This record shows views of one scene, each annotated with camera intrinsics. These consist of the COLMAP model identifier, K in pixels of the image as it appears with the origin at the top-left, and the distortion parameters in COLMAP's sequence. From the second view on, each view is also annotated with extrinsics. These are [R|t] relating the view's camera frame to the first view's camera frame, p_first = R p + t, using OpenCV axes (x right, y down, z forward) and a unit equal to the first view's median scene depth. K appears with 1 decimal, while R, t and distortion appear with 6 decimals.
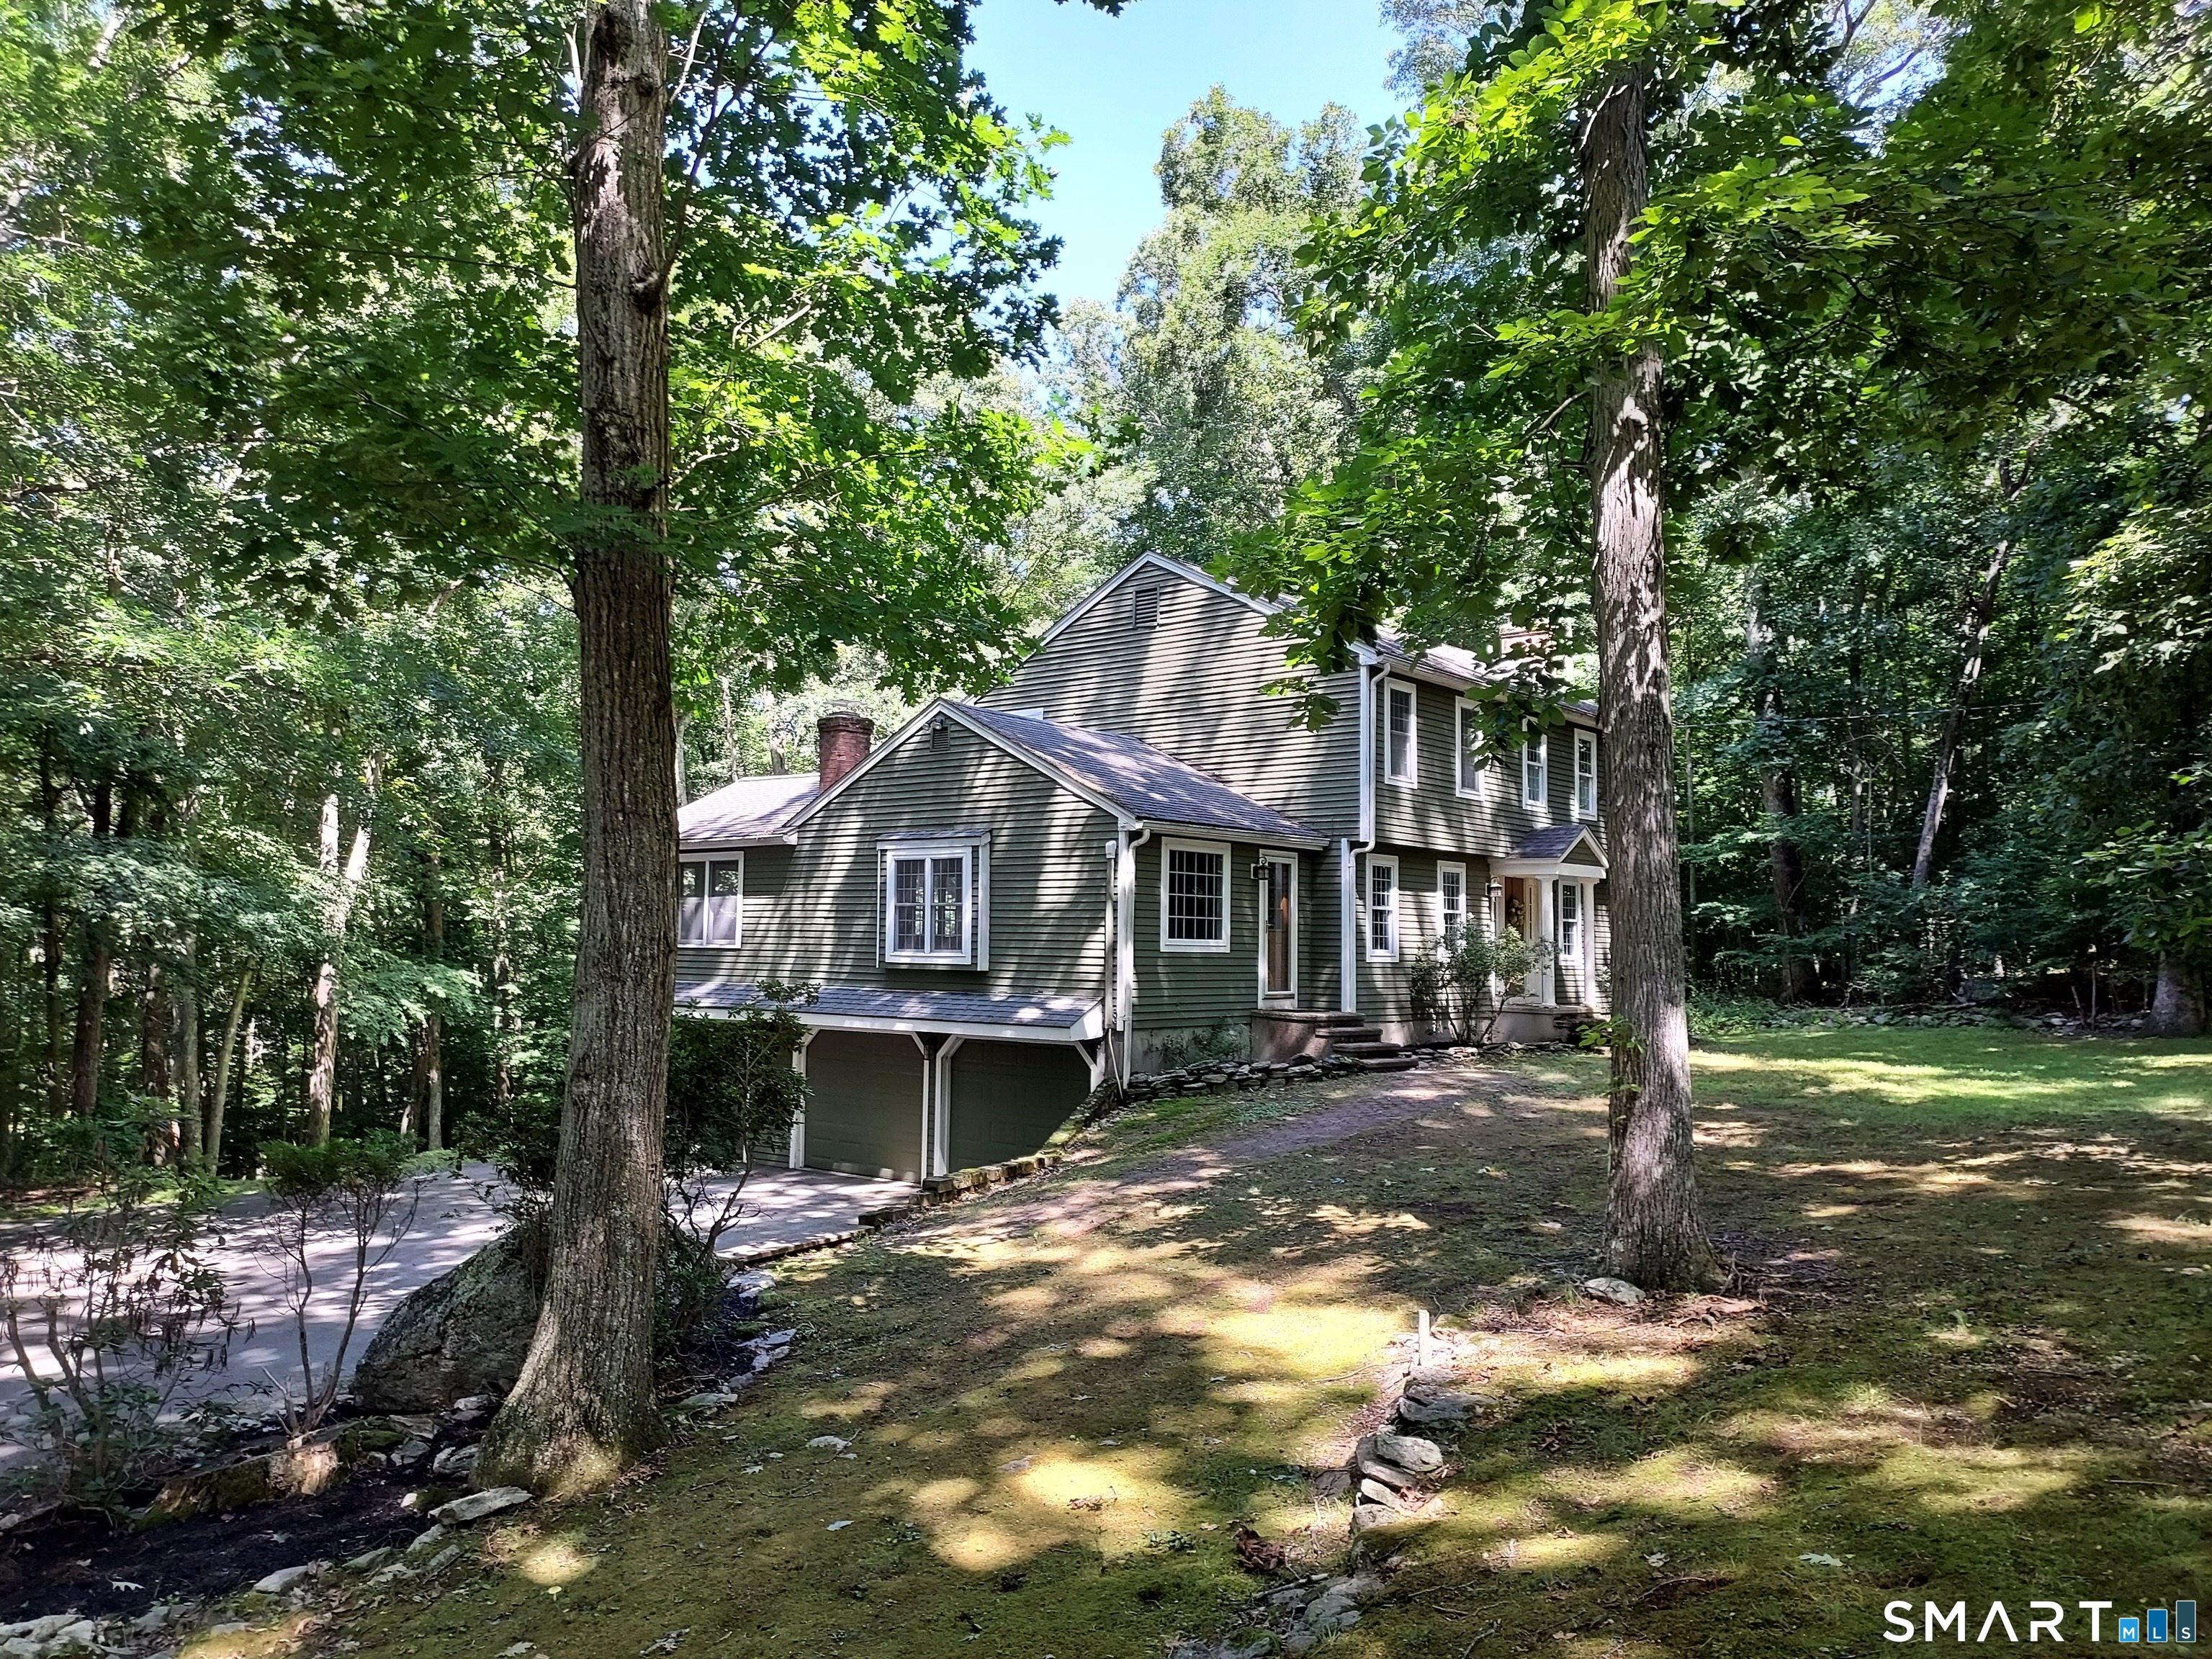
lens RADIAL K [[1566.5, 0, 1106.0], [0, 1566.5, 829.5], [0, 0, 1]] dist [0.095483, -0.079694]
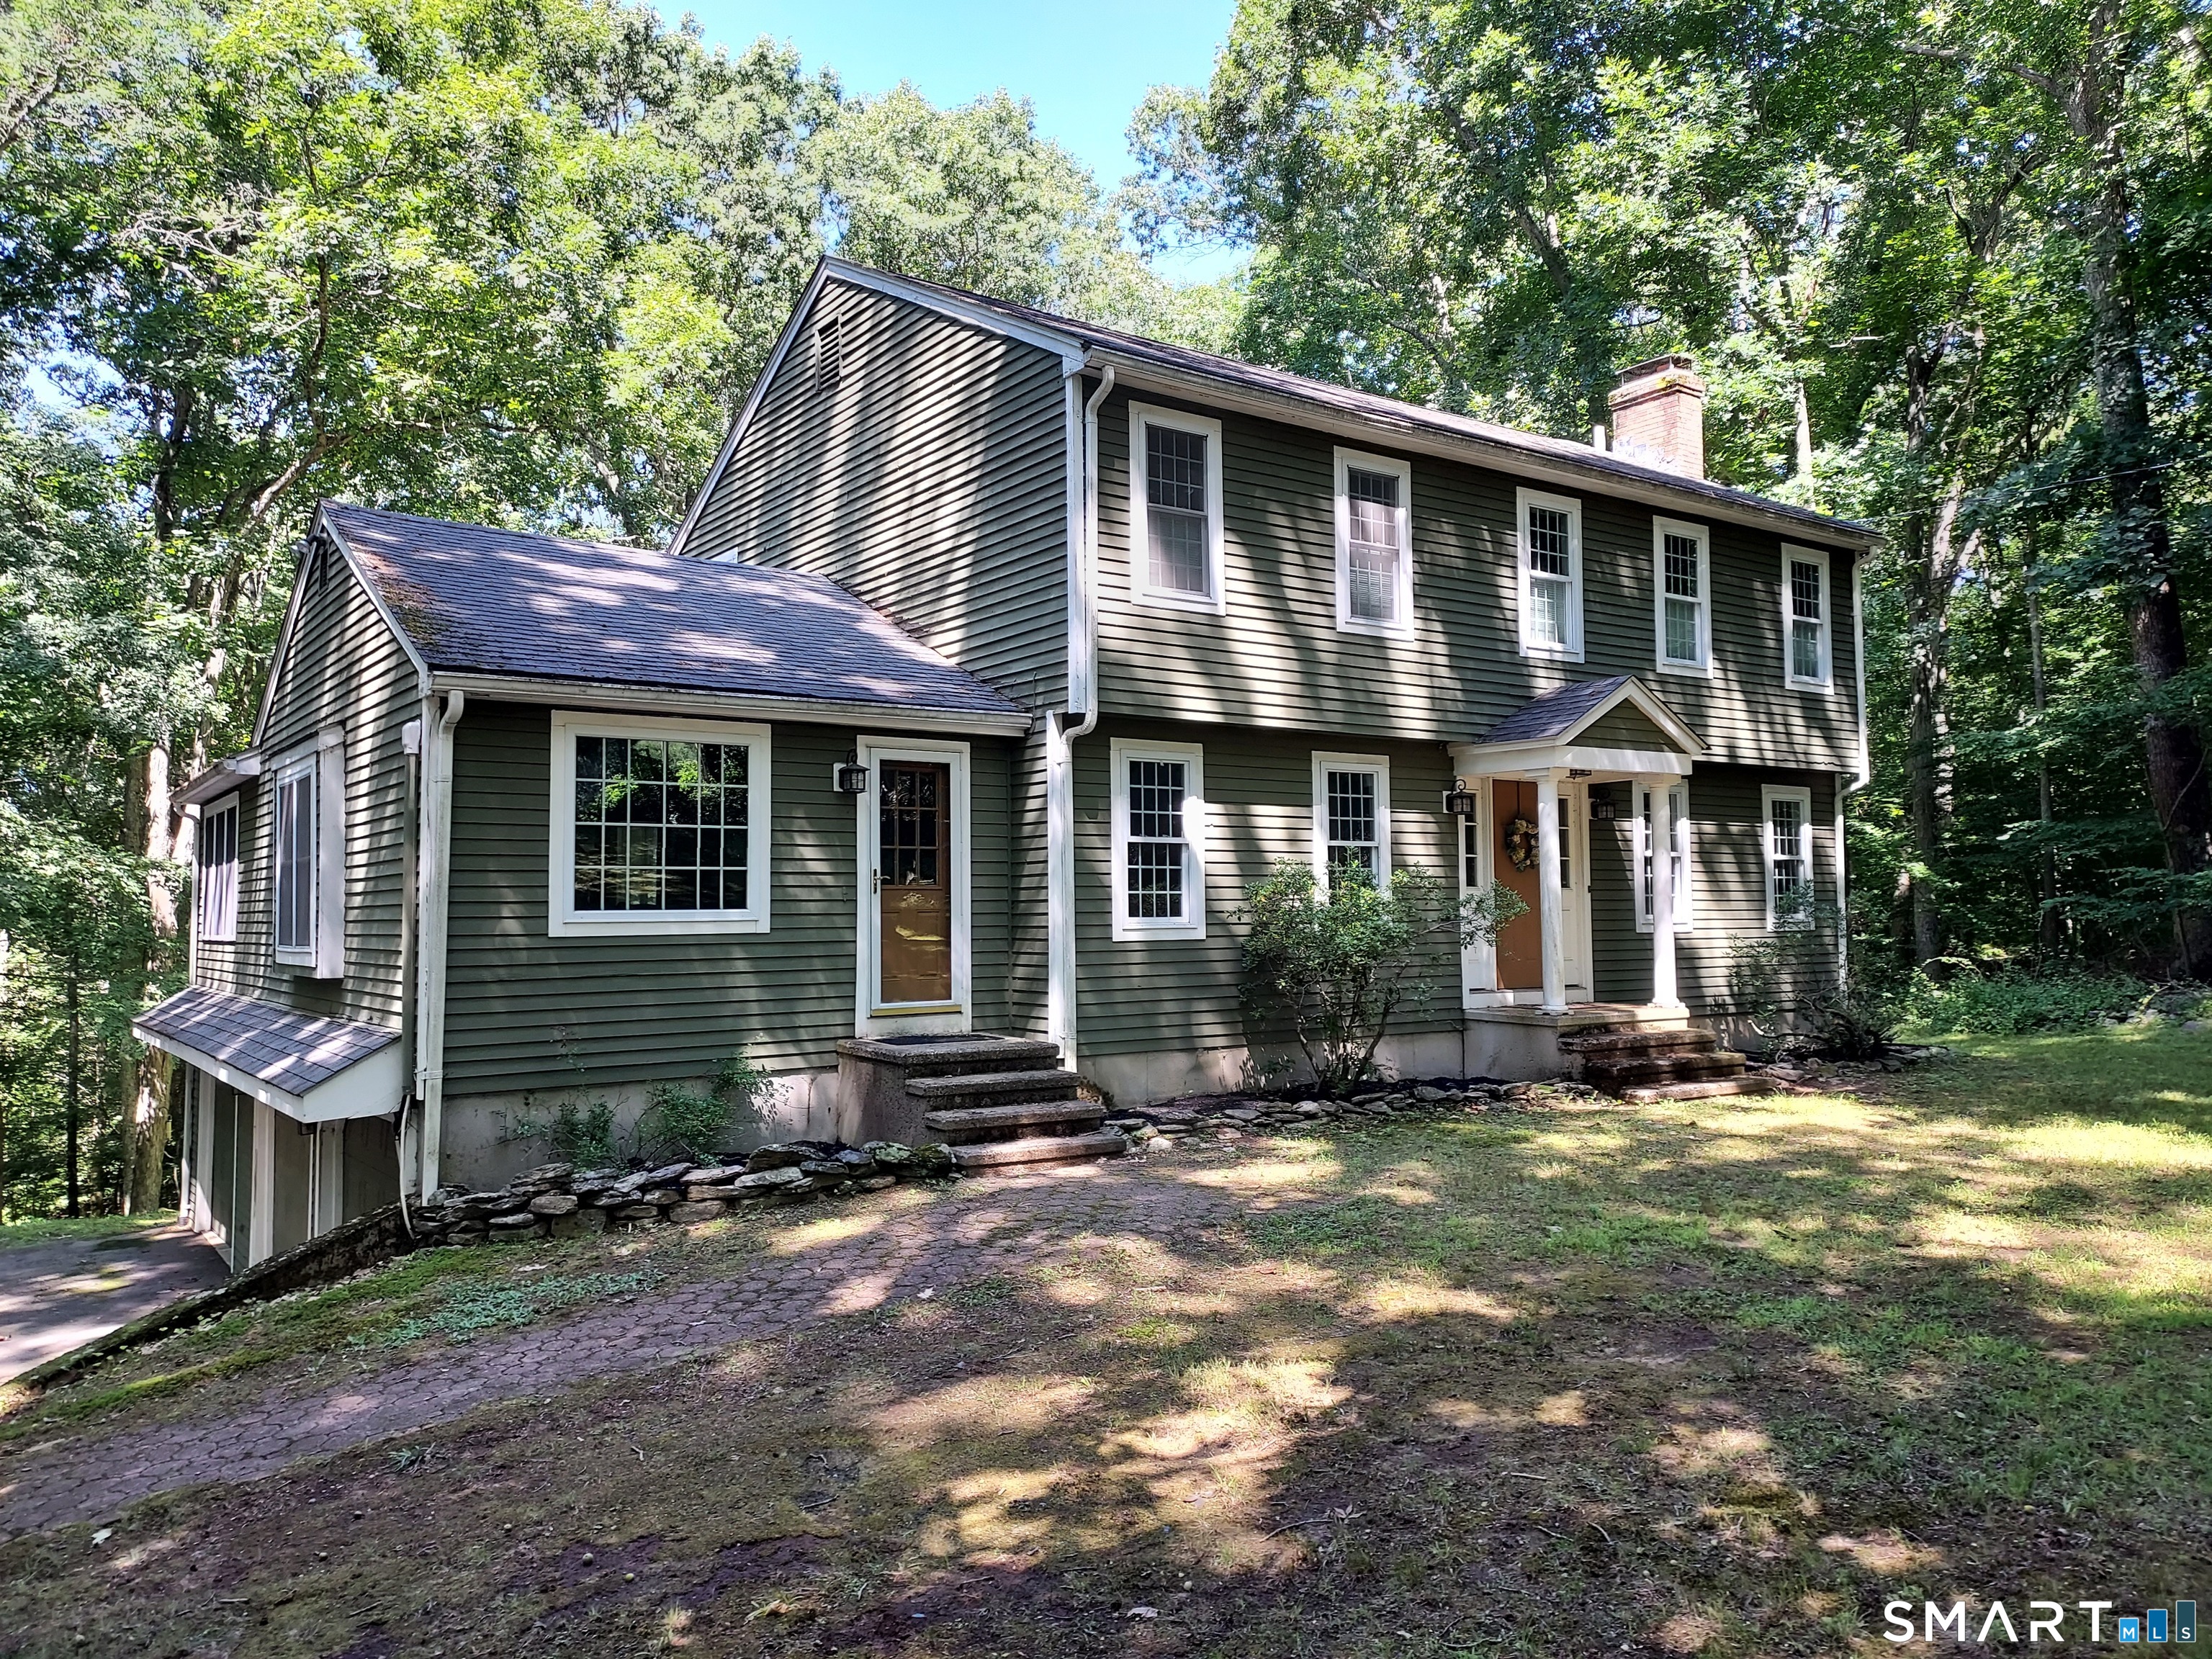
lens RADIAL K [[1563.2, 0, 1094.8], [0, 1563.2, 837.8], [0, 0, 1]] dist [0.084156, -0.080814]
pose [[0.968988, -0.036504, -0.244396, 0.316994], [0.042922, 0.998858, 0.020988, 0.040966], [0.243350, -0.030827, 0.969448, 0.528786]]
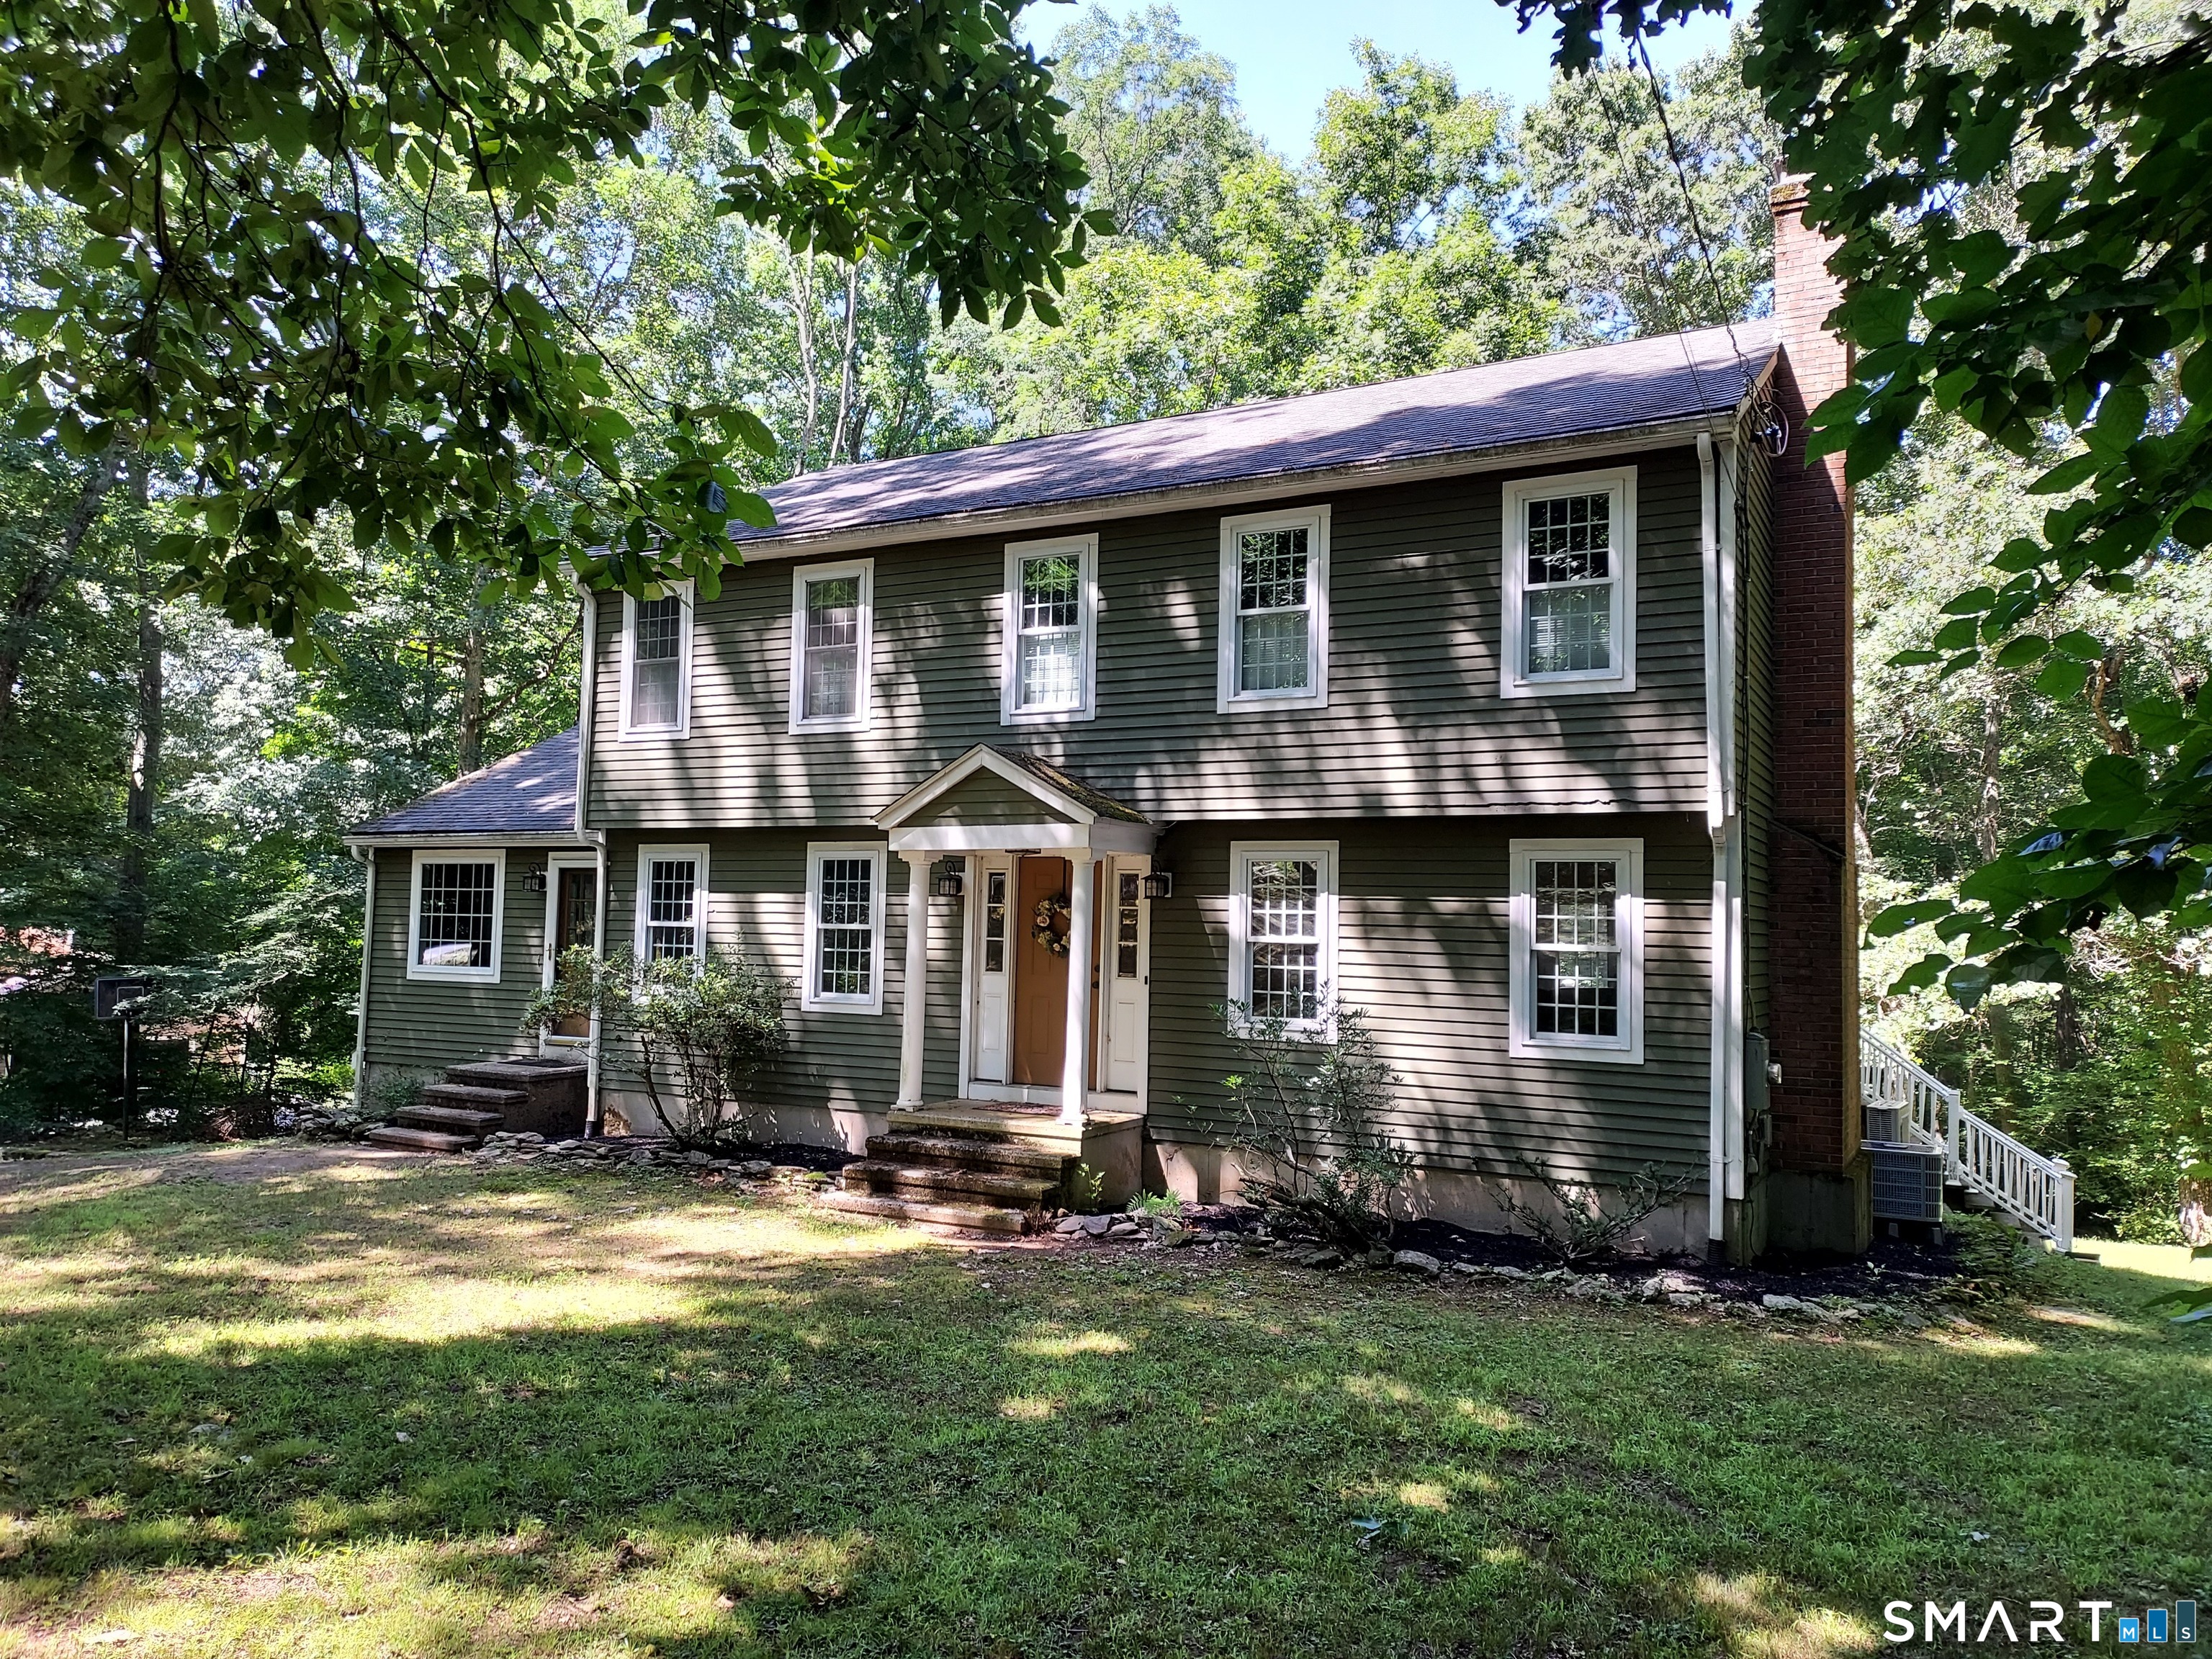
lens RADIAL K [[1563.2, 0, 1094.8], [0, 1563.2, 837.8], [0, 0, 1]] dist [0.084156, -0.080814]
pose [[0.202945, -0.074183, -0.976376, 0.965234], [0.051334, 0.996561, -0.065046, 0.073332], [0.977844, -0.036920, 0.206055, 1.155107]]
